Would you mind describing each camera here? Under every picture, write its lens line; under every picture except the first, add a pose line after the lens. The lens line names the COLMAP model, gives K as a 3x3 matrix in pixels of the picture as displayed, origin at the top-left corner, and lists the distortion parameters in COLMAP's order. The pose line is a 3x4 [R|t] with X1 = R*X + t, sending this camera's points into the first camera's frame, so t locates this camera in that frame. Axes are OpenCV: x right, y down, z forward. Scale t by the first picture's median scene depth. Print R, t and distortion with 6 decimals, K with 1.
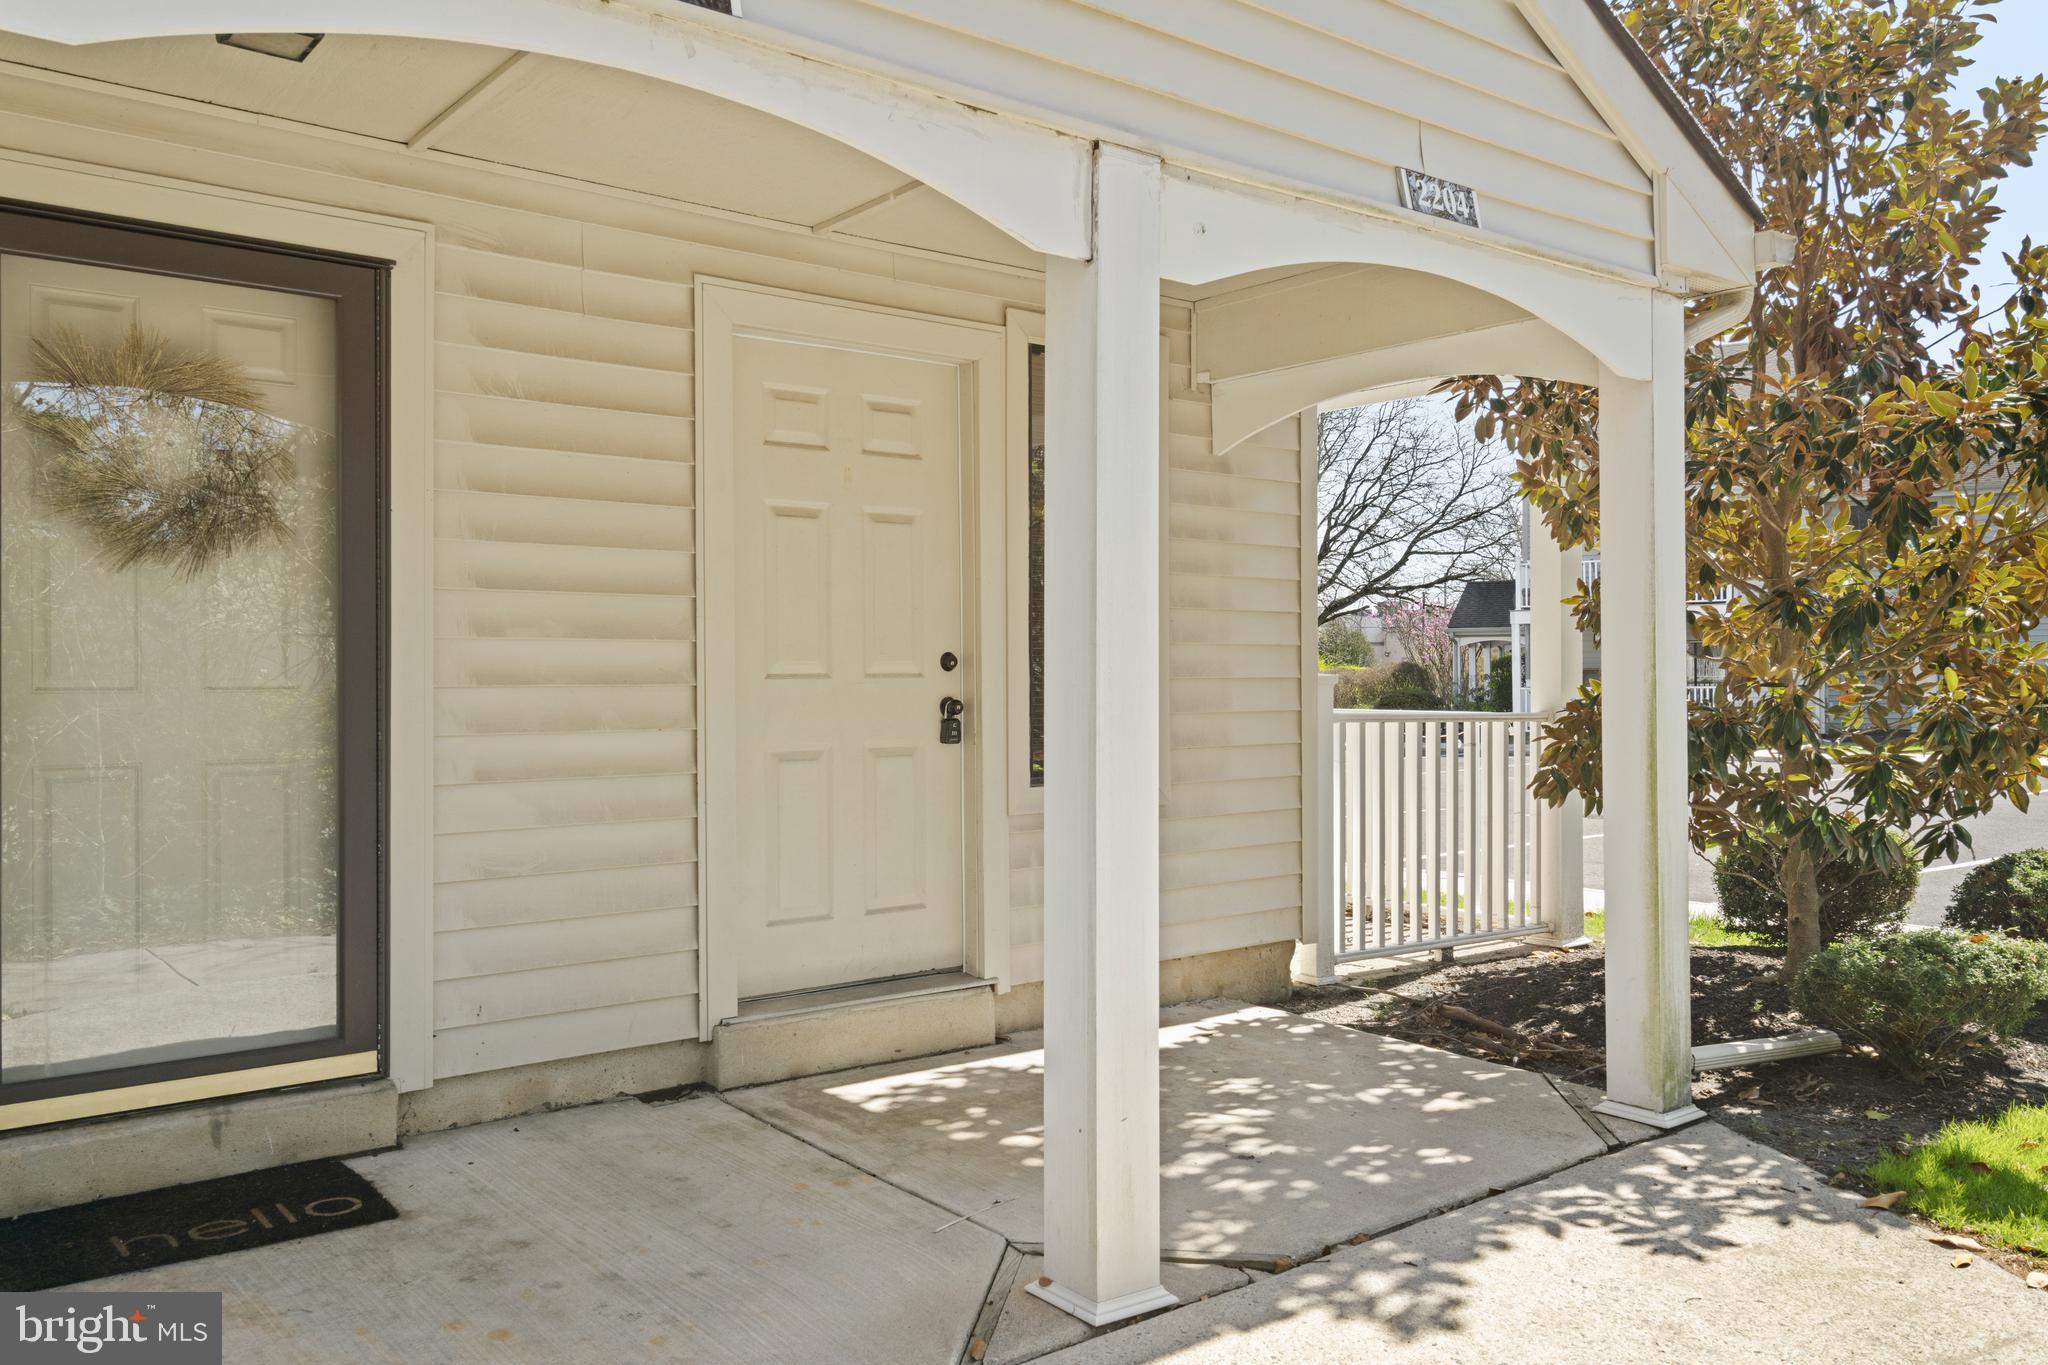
lens RADIAL K [[1588.8, 0, 1023.7], [0, 1588.8, 680.6], [0, 0, 1]] dist [-0.001377, -0.001949]
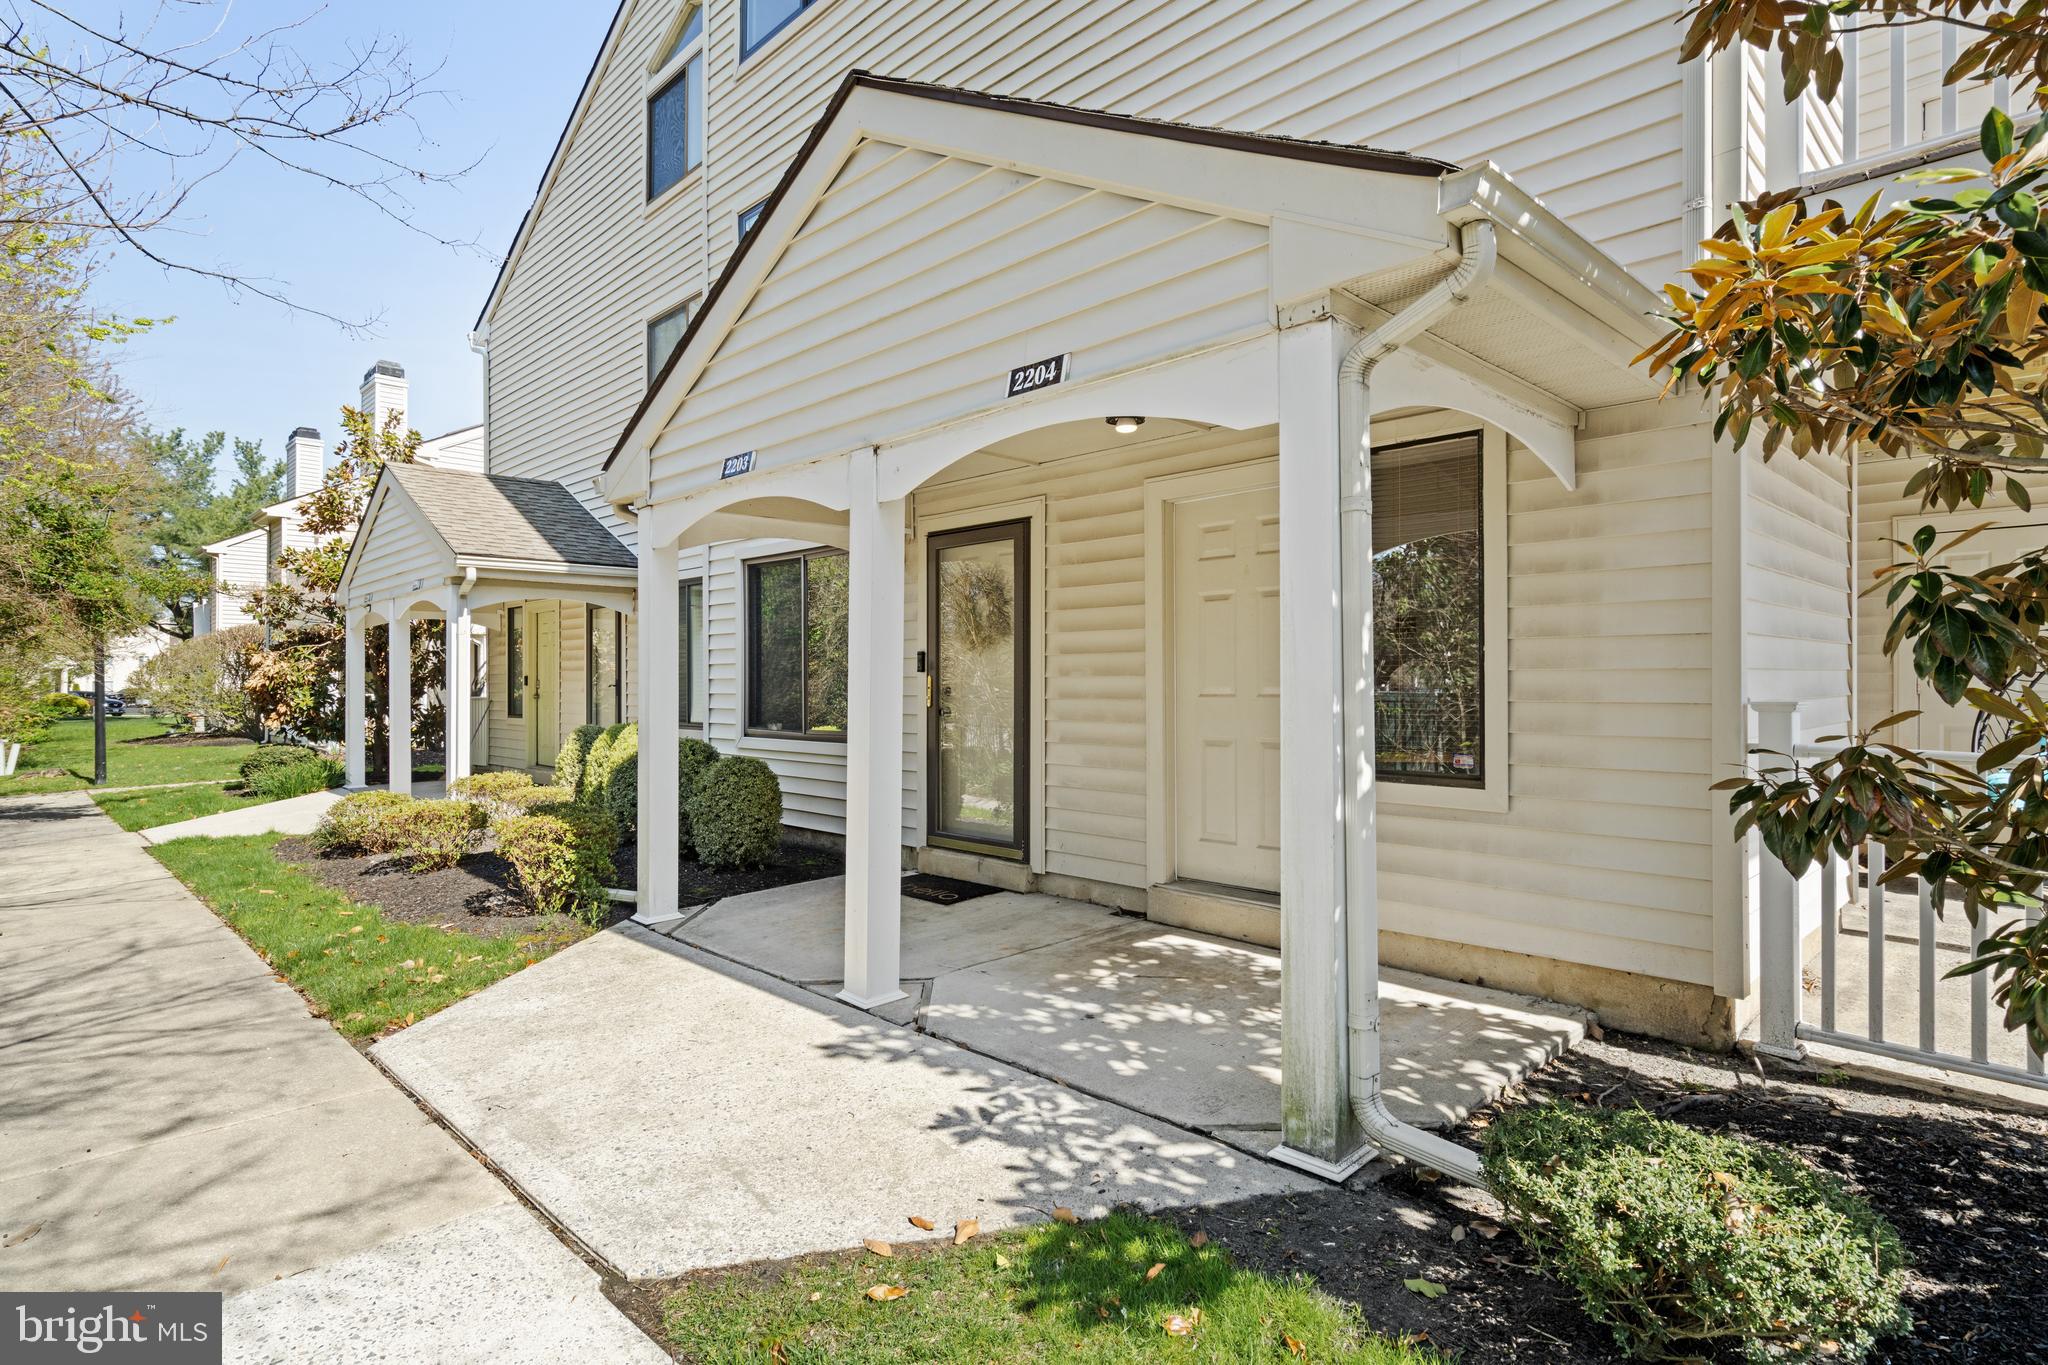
lens RADIAL K [[1041.3, 0, 1021.8], [0, 1041.3, 682.6], [0, 0, 1]] dist [-0.005564, 0.002746]
pose [[0.095377, 0.003917, -0.995434, 1.119908], [0.000560, 0.999992, 0.003989, -0.025028], [0.995441, -0.000938, 0.095374, 0.828273]]
